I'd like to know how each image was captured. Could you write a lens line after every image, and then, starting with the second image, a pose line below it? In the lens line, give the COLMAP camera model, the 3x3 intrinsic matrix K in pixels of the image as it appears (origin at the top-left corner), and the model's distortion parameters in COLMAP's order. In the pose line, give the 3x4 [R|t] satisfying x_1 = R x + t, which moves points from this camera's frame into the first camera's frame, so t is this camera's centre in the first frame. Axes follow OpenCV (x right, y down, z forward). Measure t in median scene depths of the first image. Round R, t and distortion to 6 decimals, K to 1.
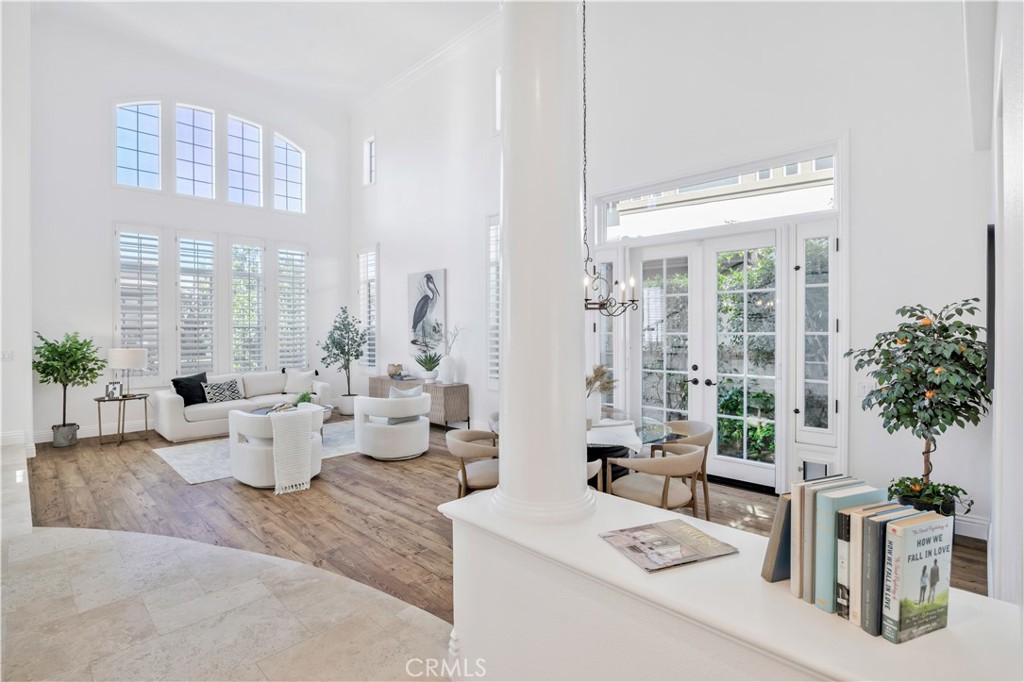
lens RADIAL K [[490.7, 0, 512.9], [0, 490.7, 333.0], [0, 0, 1]] dist [-0.012386, -0.000144]
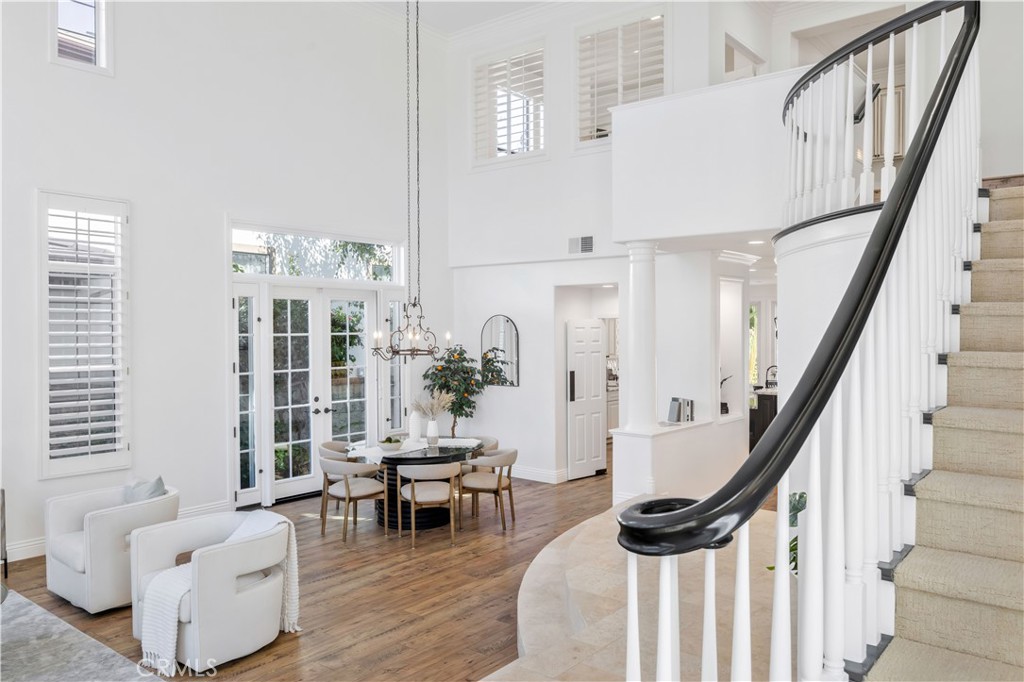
lens RADIAL K [[783.3, 0, 509.0], [0, 783.3, 341.4], [0, 0, 1]] dist [-0.008172, -0.000016]
pose [[-0.107283, -0.014817, 0.994118, -1.128078], [0.010034, 0.999822, 0.015985, -0.067008], [-0.994178, 0.011690, -0.107115, 0.569803]]
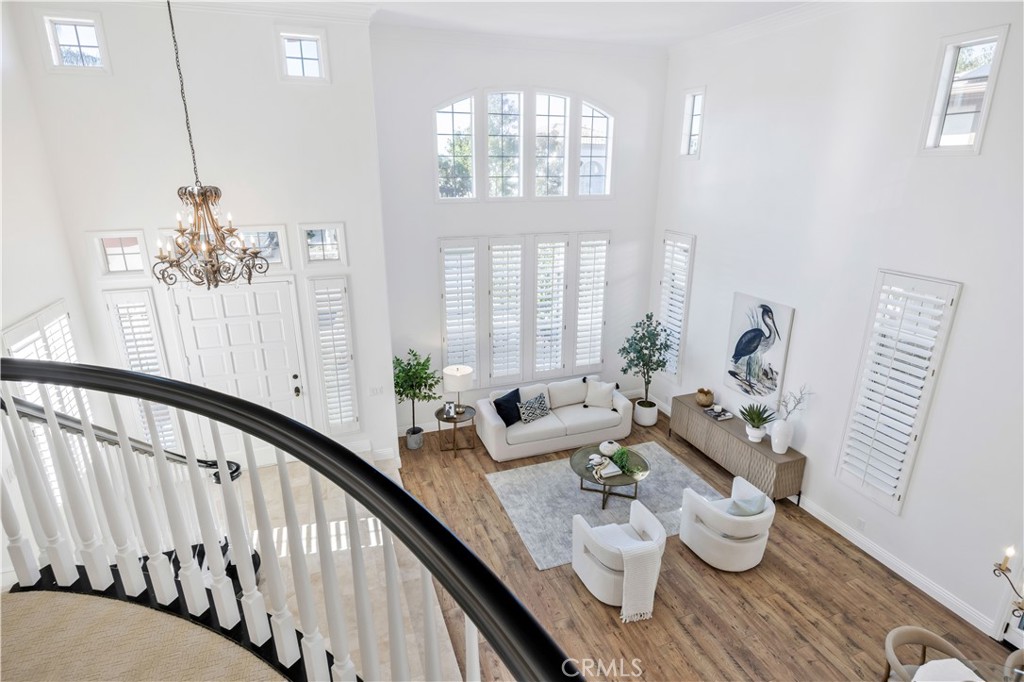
lens RADIAL K [[537.2, 0, 511.2], [0, 537.2, 337.9], [0, 0, 1]] dist [-0.002803, -0.000727]
pose [[0.899606, 0.135258, -0.415228, -0.214036], [-0.009413, 0.956611, 0.291217, -0.389860], [0.436601, -0.258072, 0.861846, 0.057395]]
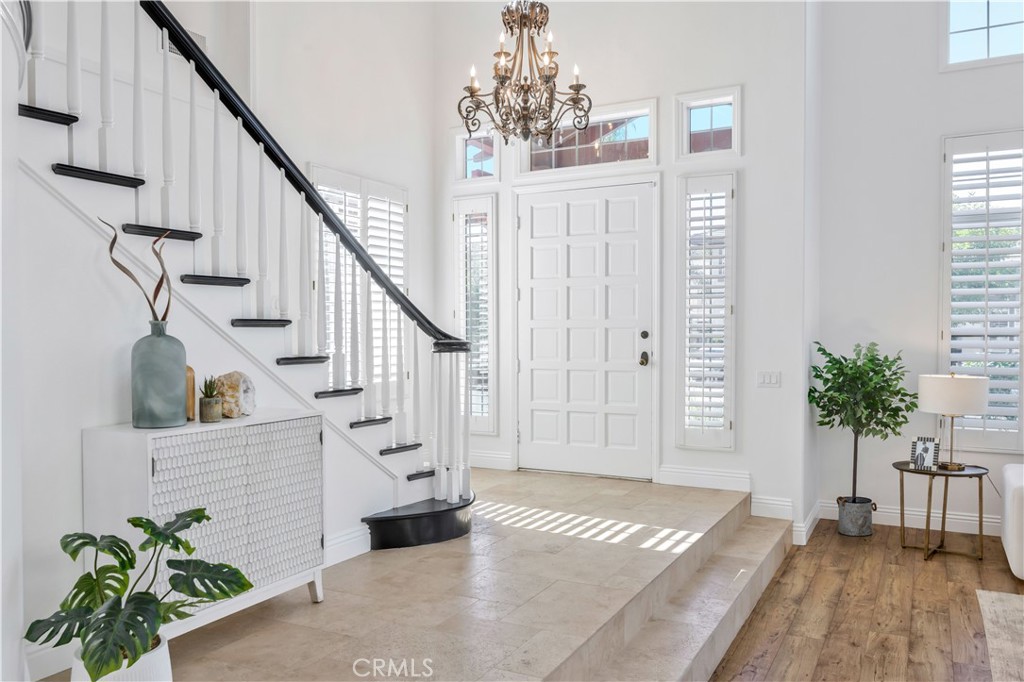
lens RADIAL K [[783.3, 0, 509.8], [0, 783.3, 352.0], [0, 0, 1]] dist [-0.008172, -0.000016]
pose [[0.282215, 0.029607, -0.958894, -0.130288], [-0.010634, 0.999559, 0.027733, -0.011803], [0.959292, 0.002370, 0.282406, 0.321611]]
